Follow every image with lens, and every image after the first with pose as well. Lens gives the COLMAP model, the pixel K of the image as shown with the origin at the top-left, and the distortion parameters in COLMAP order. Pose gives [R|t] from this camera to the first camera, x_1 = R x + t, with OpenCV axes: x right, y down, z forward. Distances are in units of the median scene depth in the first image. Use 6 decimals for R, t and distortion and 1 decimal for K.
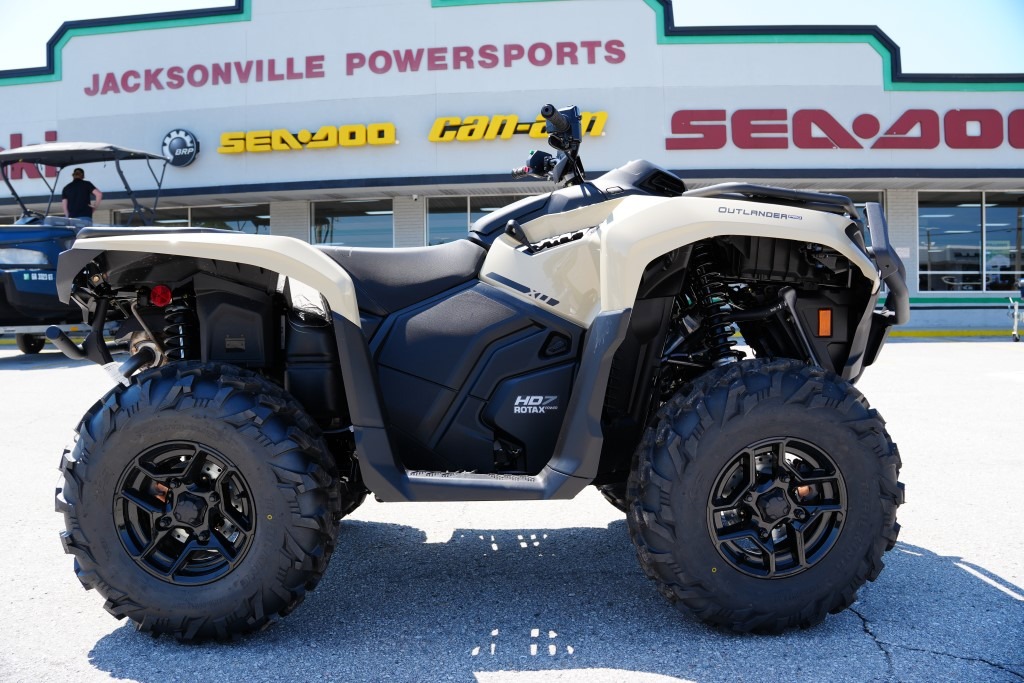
lens RADIAL K [[828.2, 0, 503.9], [0, 828.2, 333.8], [0, 0, 1]] dist [-0.215081, 0.127867]
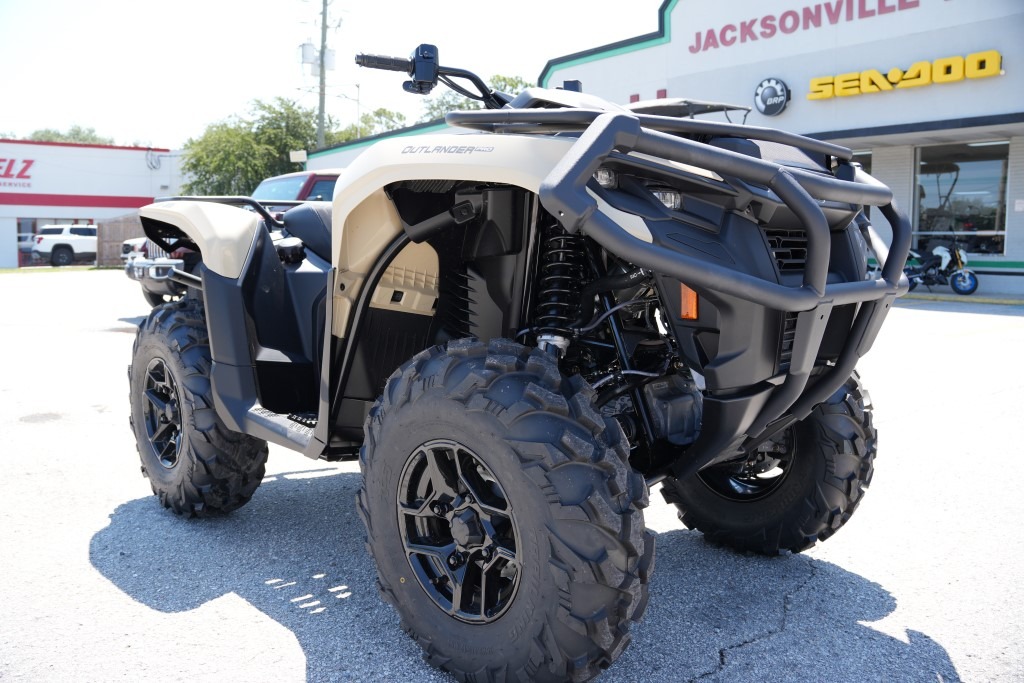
lens RADIAL K [[828.2, 0, 497.1], [0, 828.2, 333.4], [0, 0, 1]] dist [-0.215081, 0.127867]
pose [[0.672115, 0.089140, -0.735062, 0.123313], [-0.042944, 0.995749, 0.081487, -0.005243], [0.739201, -0.023202, 0.673085, 0.066339]]
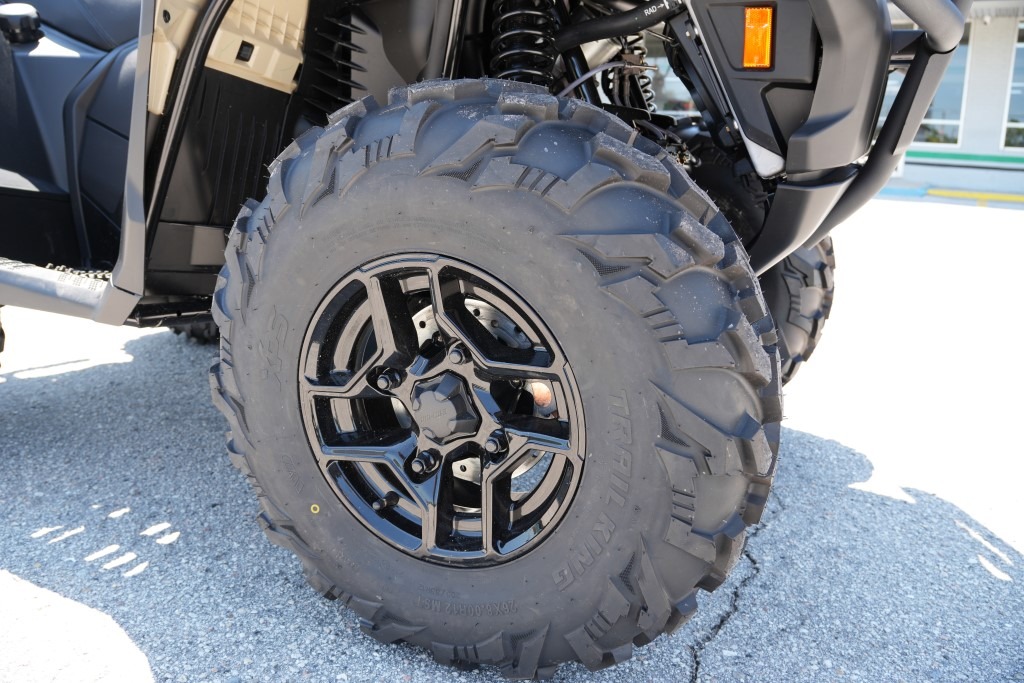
lens RADIAL K [[828.2, 0, 511.2], [0, 828.2, 335.8], [0, 0, 1]] dist [-0.215081, 0.127867]
pose [[0.894290, 0.136691, -0.426099, 0.075594], [-0.054388, 0.978346, 0.199703, 0.010527], [0.444170, -0.155418, 0.882360, 0.082126]]
